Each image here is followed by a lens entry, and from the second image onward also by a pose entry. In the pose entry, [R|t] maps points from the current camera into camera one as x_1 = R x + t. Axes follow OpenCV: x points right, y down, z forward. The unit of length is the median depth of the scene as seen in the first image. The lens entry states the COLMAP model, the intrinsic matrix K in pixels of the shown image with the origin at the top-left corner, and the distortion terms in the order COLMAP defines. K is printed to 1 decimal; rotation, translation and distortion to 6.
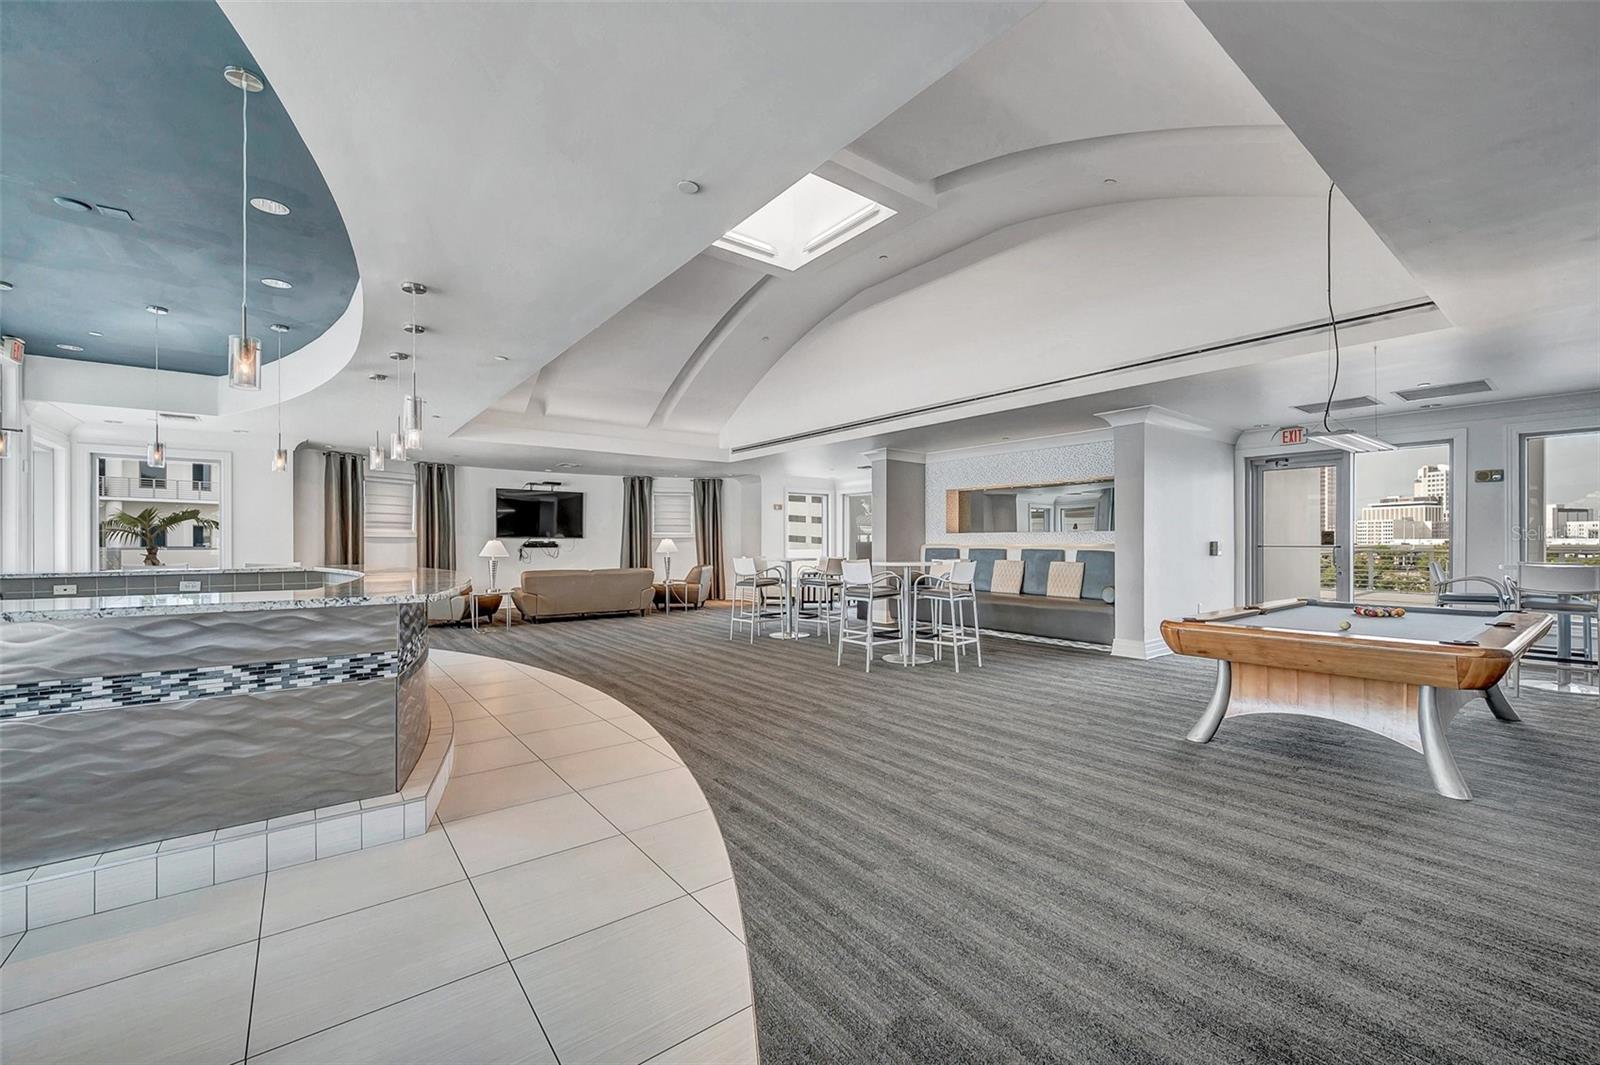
lens RADIAL K [[657.5, 0, 799.9], [0, 657.5, 540.3], [0, 0, 1]] dist [-0.000879, -0.000027]
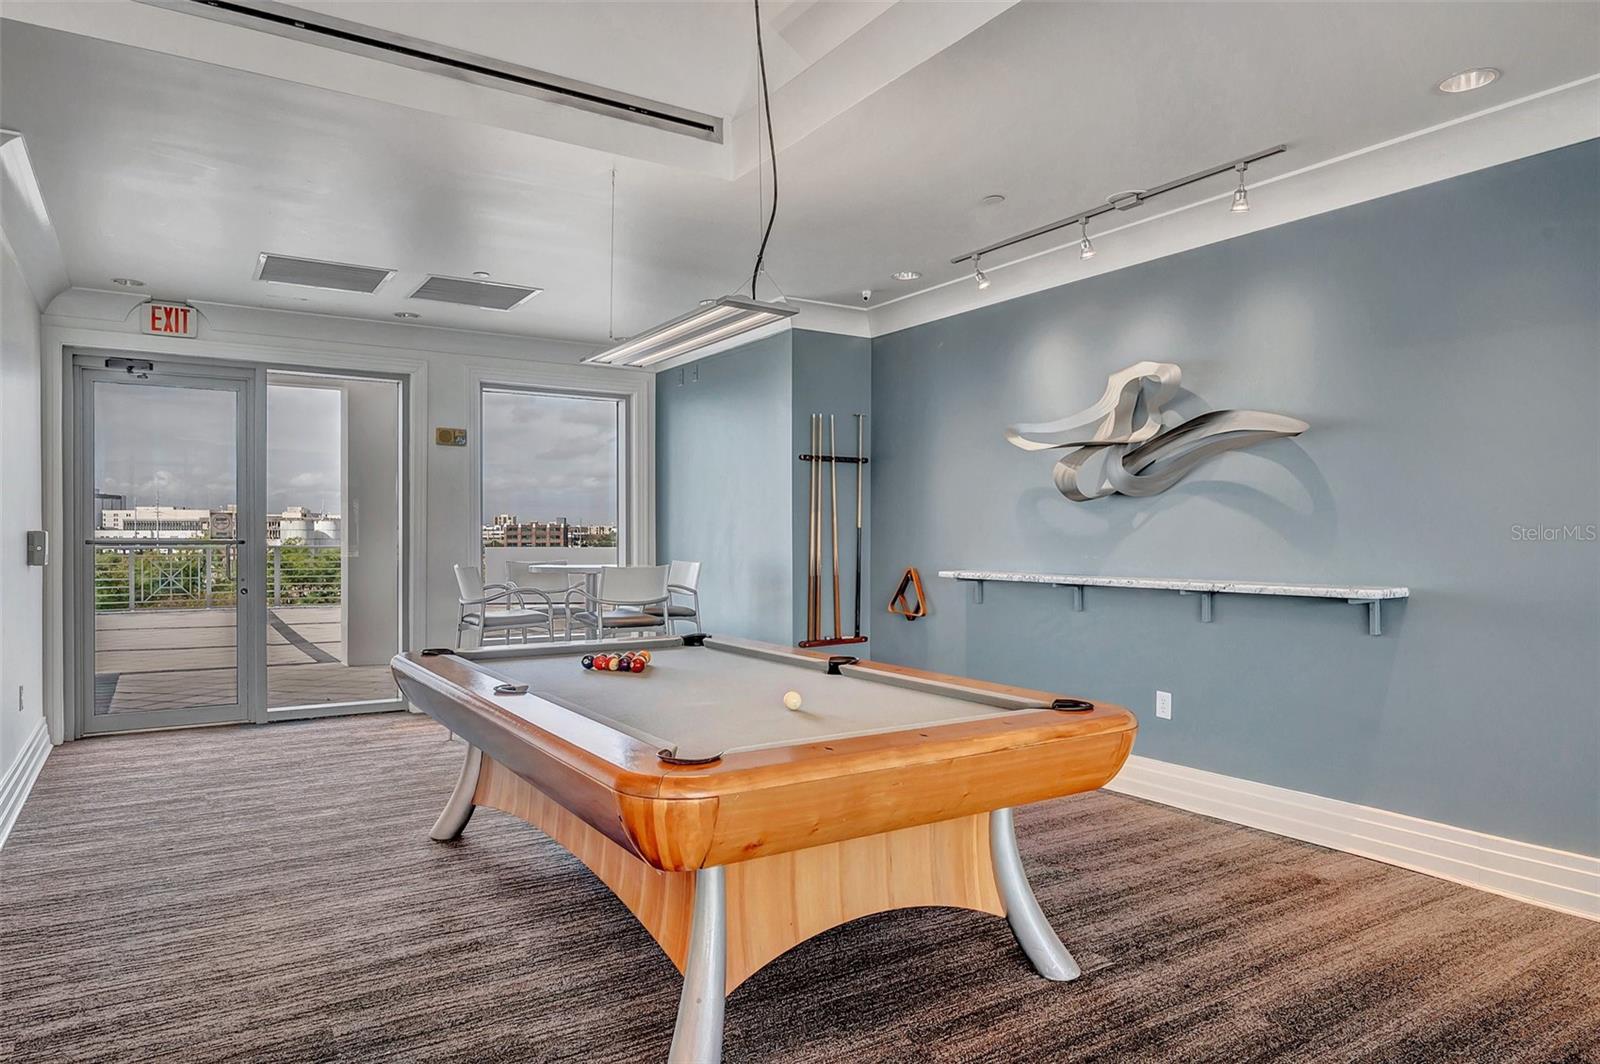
lens RADIAL K [[968.0, 0, 797.4], [0, 968.0, 532.7], [0, 0, 1]] dist [0.001377, 0.000706]
pose [[0.080360, 0.002715, 0.996762, 0.058004], [-0.003764, 0.999990, -0.002421, 0.002208], [-0.996759, -0.003557, 0.080370, 0.456395]]
